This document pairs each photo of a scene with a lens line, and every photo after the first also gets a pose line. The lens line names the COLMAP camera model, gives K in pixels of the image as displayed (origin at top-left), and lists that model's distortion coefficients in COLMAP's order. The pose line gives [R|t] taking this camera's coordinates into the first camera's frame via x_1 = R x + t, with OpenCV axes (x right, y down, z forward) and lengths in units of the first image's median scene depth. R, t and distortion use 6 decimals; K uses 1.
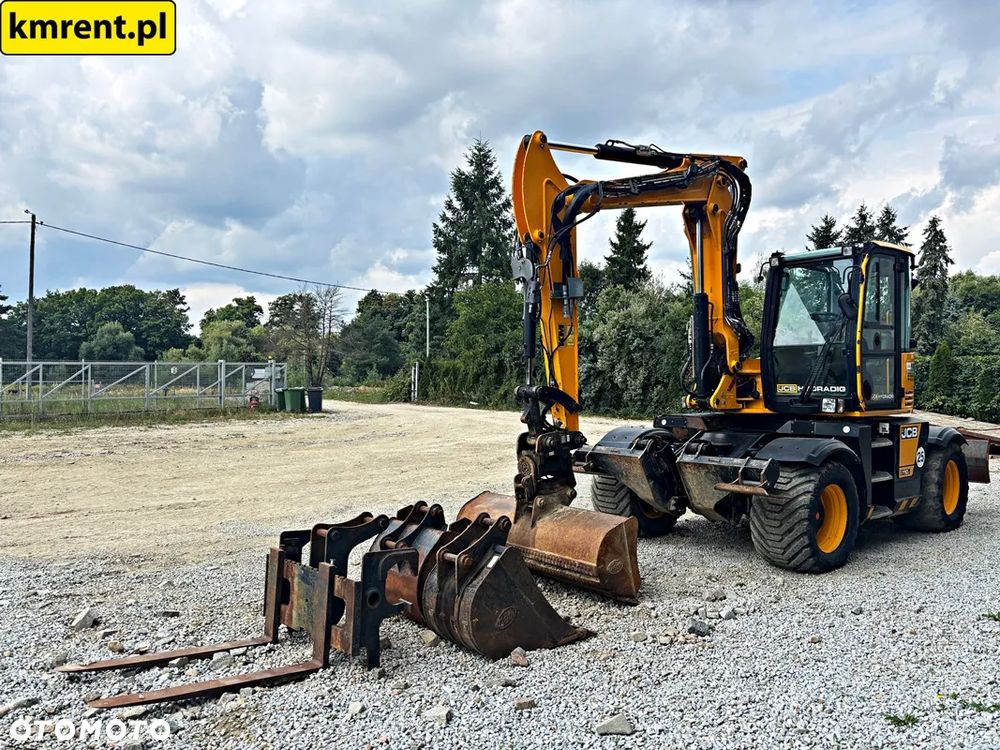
lens RADIAL K [[766.5, 0, 513.2], [0, 766.5, 374.8], [0, 0, 1]] dist [0.054624, -0.069084]
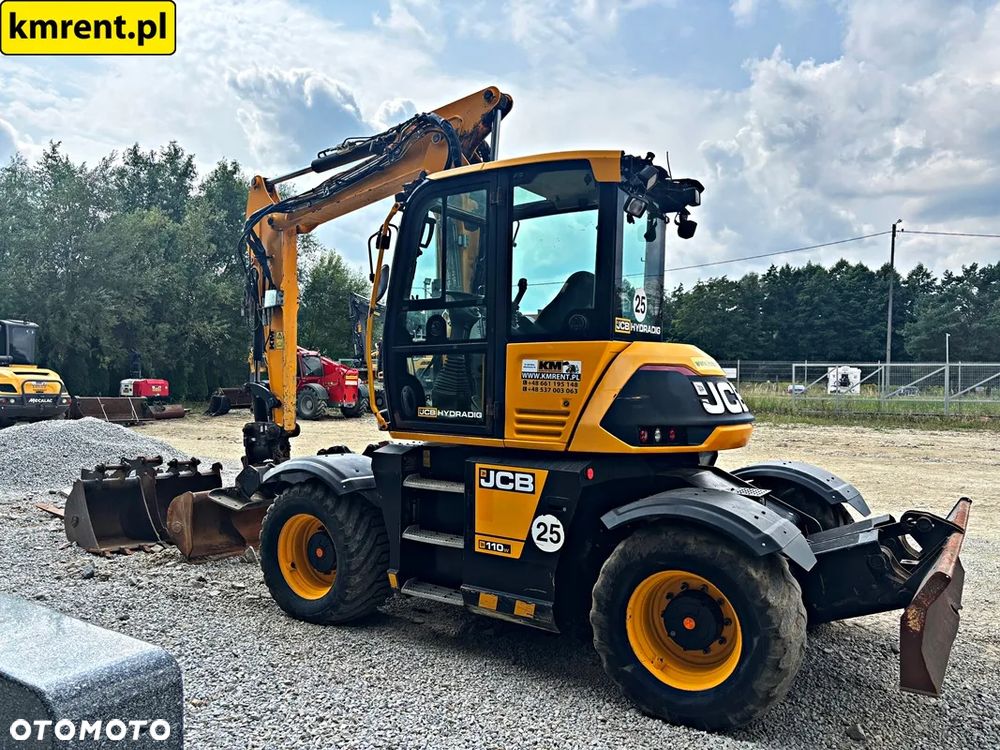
lens RADIAL K [[761.9, 0, 518.2], [0, 761.9, 375.4], [0, 0, 1]] dist [0.048509, -0.056179]
pose [[0.265775, -0.000517, -0.964035, 0.277352], [-0.016978, 0.999842, -0.005217, -0.000276], [0.963886, 0.017754, 0.265724, 0.223621]]
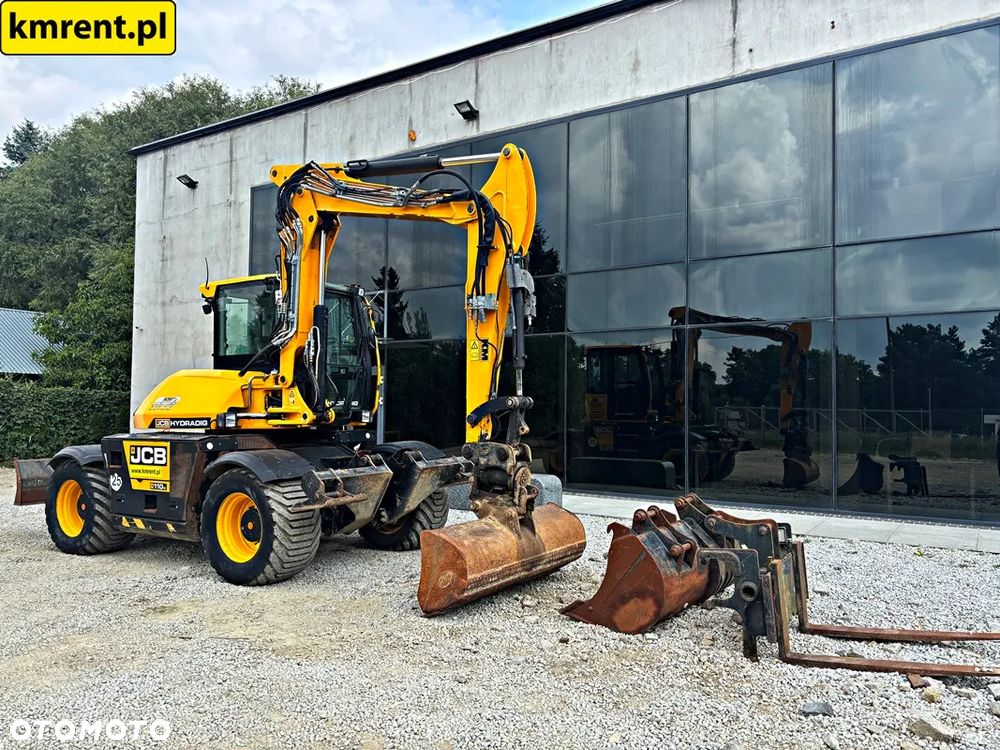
lens RADIAL K [[768.7, 0, 503.0], [0, 768.7, 377.3], [0, 0, 1]] dist [0.028465, -0.009626]
pose [[-0.268959, 0.037894, 0.962406, -0.196432], [-0.002953, 0.999189, -0.040168, 0.006286], [-0.963147, -0.013645, -0.268629, 0.271169]]
